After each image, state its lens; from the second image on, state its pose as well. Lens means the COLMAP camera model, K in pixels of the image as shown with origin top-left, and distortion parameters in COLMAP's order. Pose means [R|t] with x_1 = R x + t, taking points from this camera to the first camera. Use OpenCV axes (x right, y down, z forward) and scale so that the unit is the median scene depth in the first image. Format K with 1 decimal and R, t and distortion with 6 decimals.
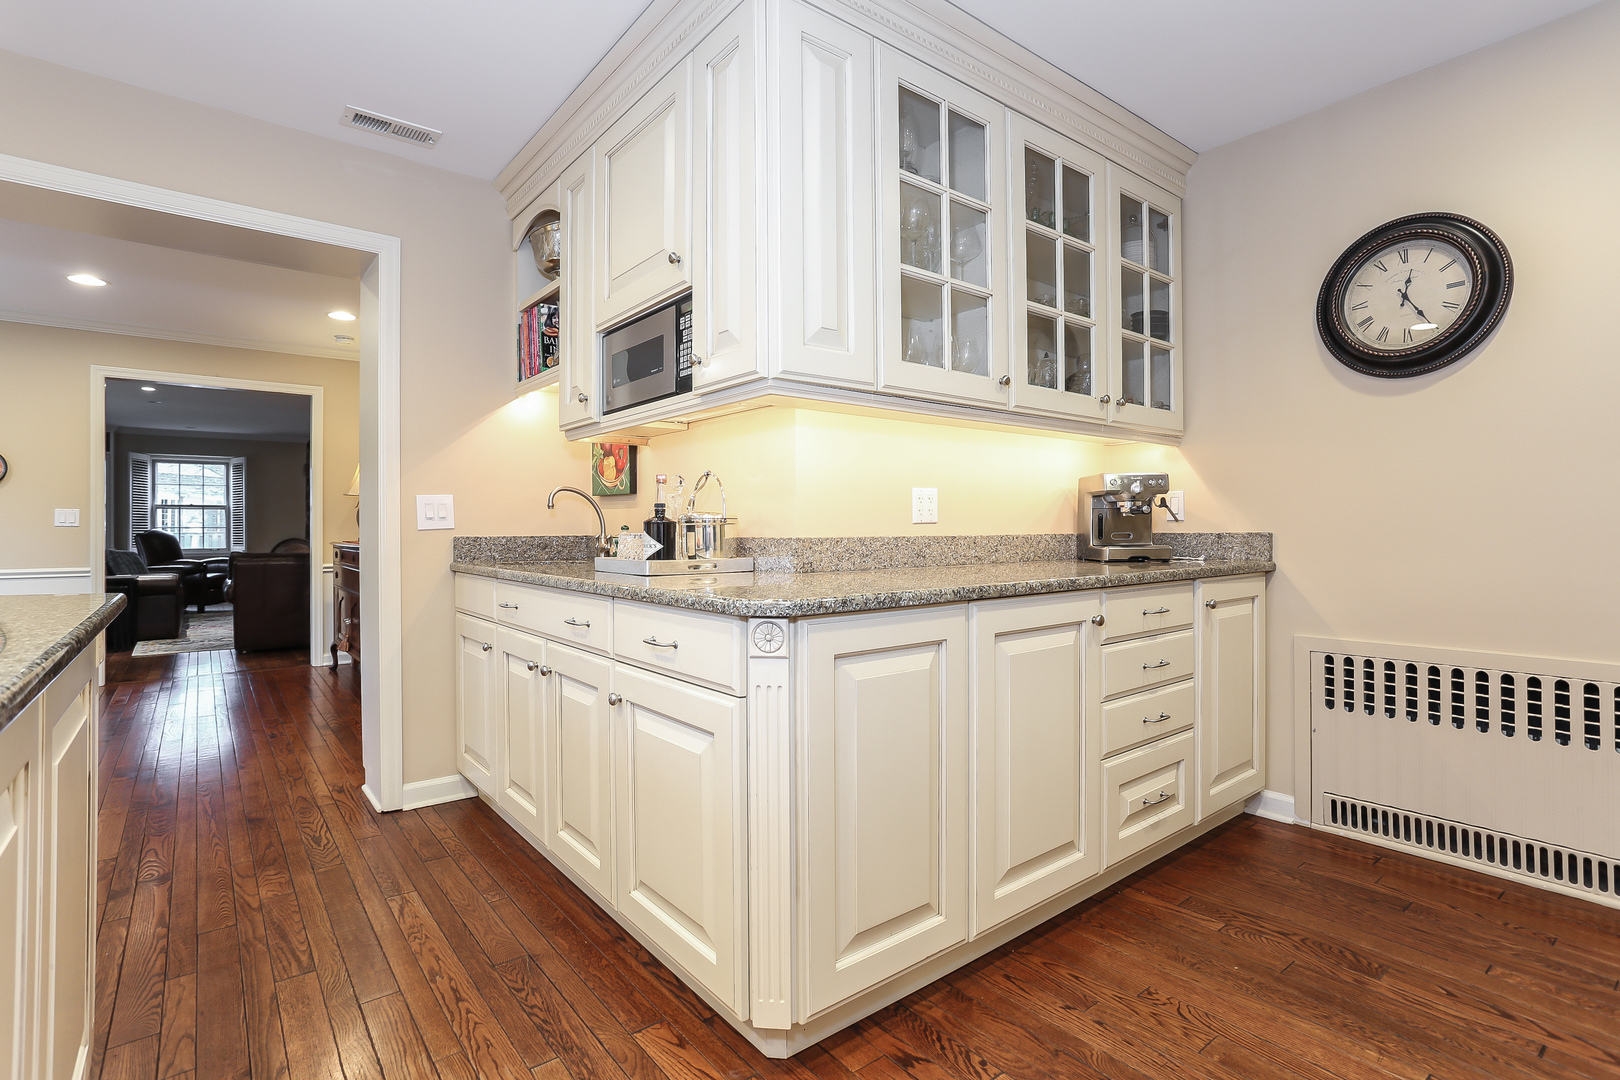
lens RADIAL K [[781.3, 0, 806.2], [0, 781.3, 525.4], [0, 0, 1]] dist [-0.051562, 0.029524]
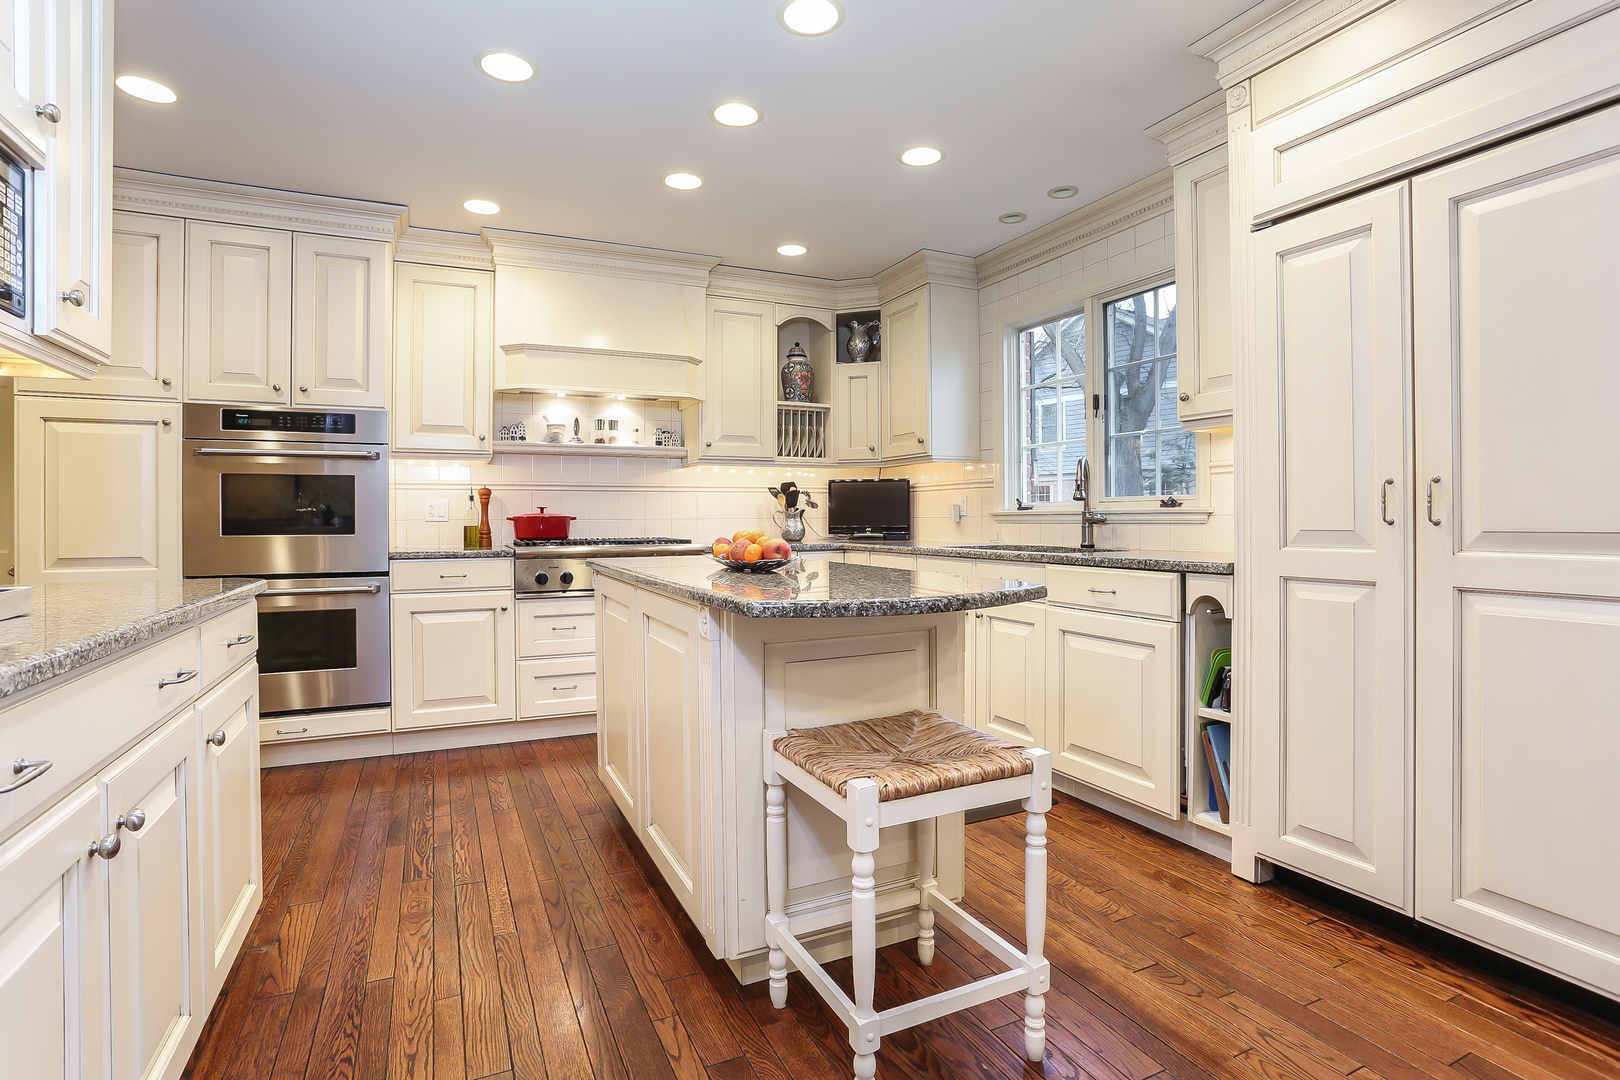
lens RADIAL K [[808.1, 0, 804.9], [0, 808.1, 516.7], [0, 0, 1]] dist [-0.060013, 0.033723]
pose [[-0.972585, 0.011267, 0.232273, -1.031643], [0.009425, 0.999915, -0.009038, 0.002966], [-0.232355, -0.006601, -0.972609, 1.651225]]
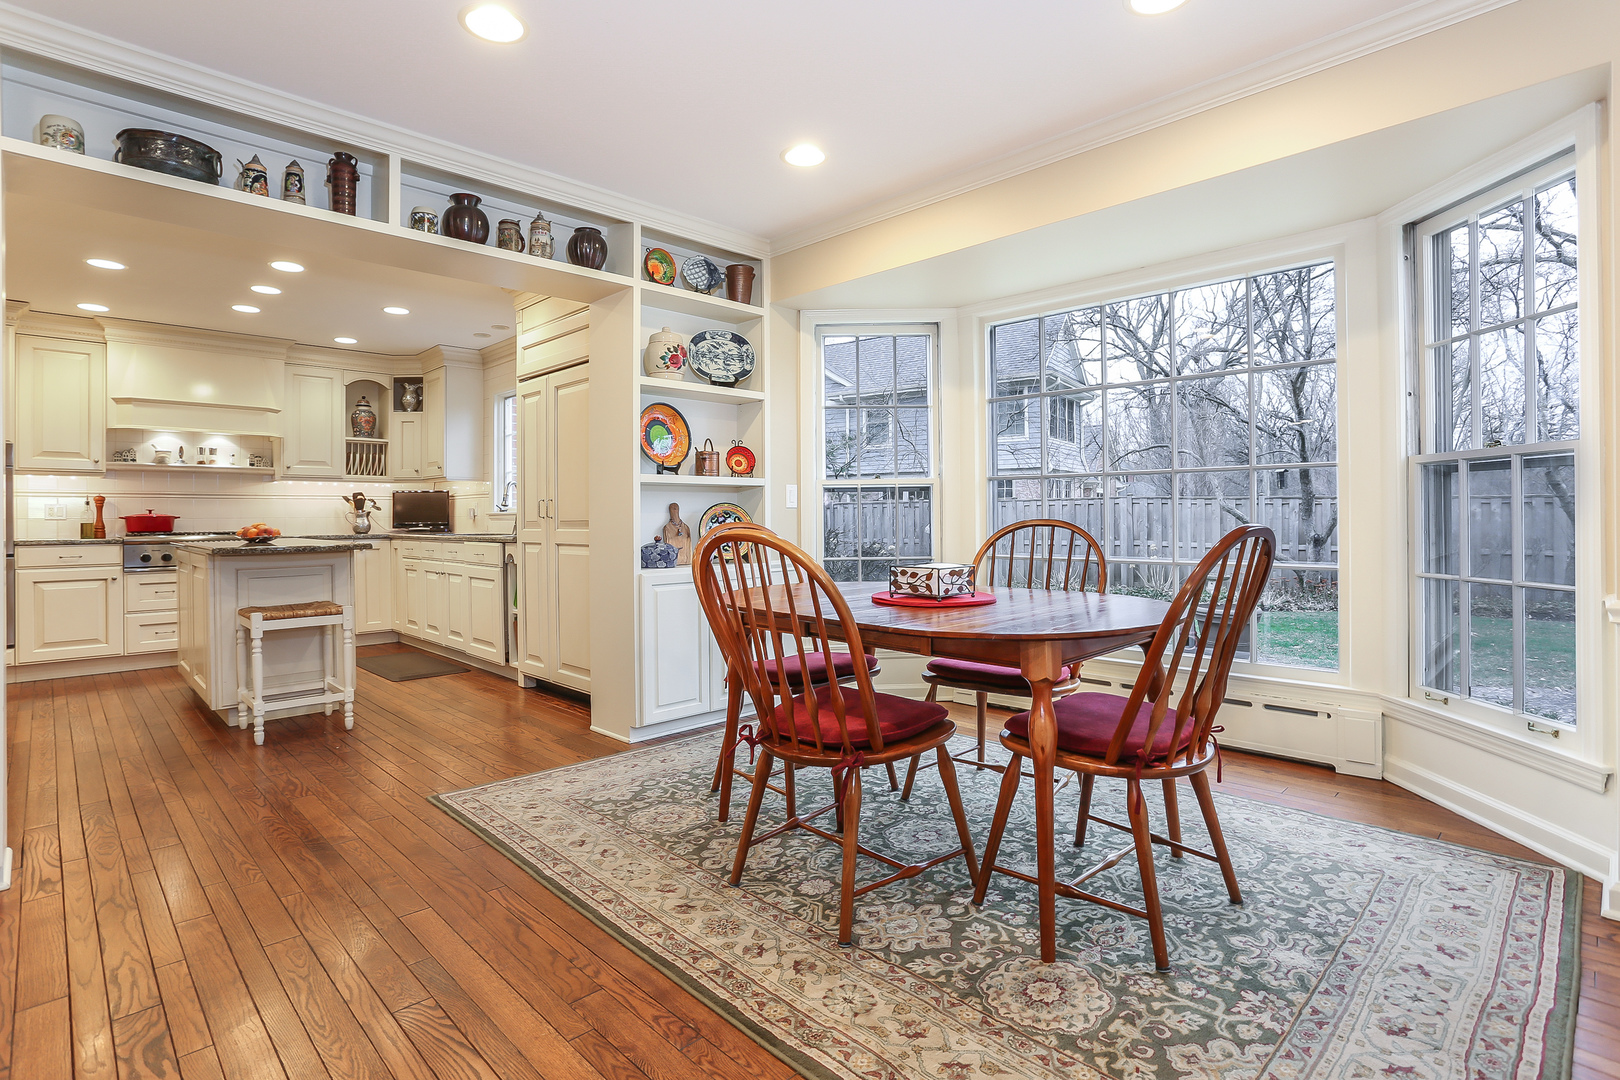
lens RADIAL K [[808.1, 0, 804.9], [0, 808.1, 516.7], [0, 0, 1]] dist [-0.060013, 0.033723]
pose [[-0.994840, 0.012216, -0.100716, -2.086104], [0.012978, 0.999892, -0.006911, 0.032463], [0.100620, -0.008182, -0.994891, 3.033653]]
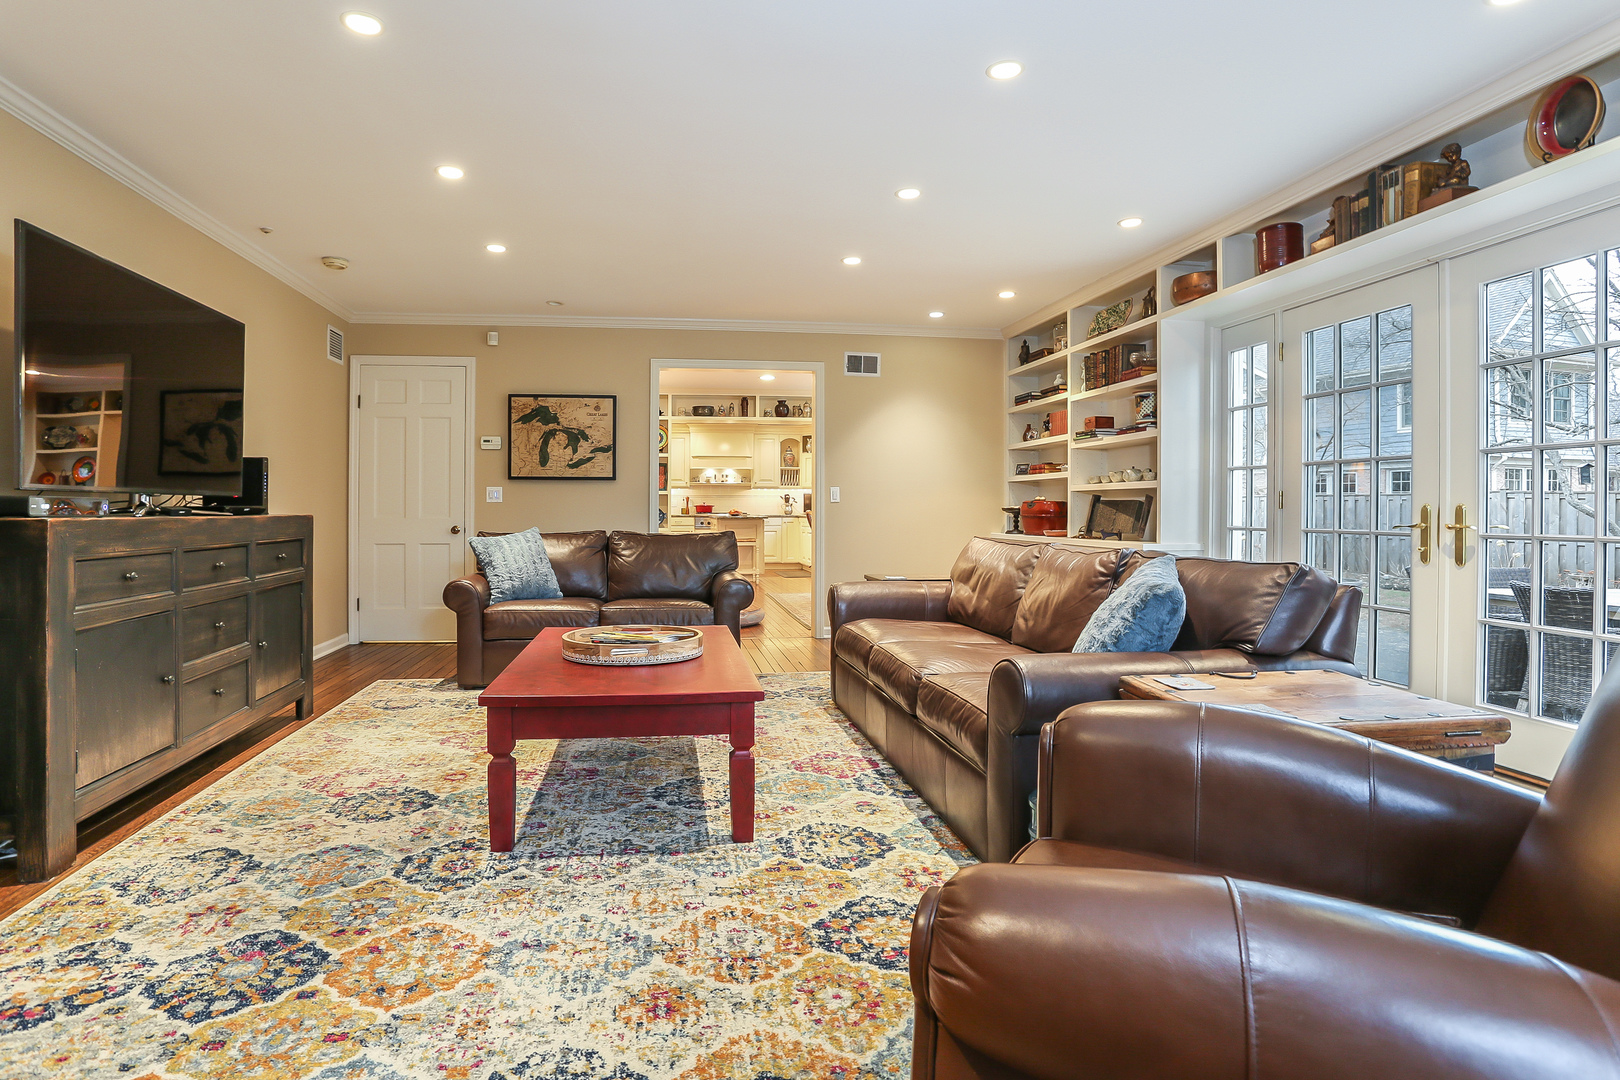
lens RADIAL K [[808.1, 0, 804.9], [0, 808.1, 516.7], [0, 0, 1]] dist [-0.060013, 0.033723]
pose [[-0.886044, 0.000263, 0.463601, -4.093305], [0.000122, 1.000000, -0.000336, 0.081708], [-0.463601, -0.000241, -0.886044, 5.832408]]
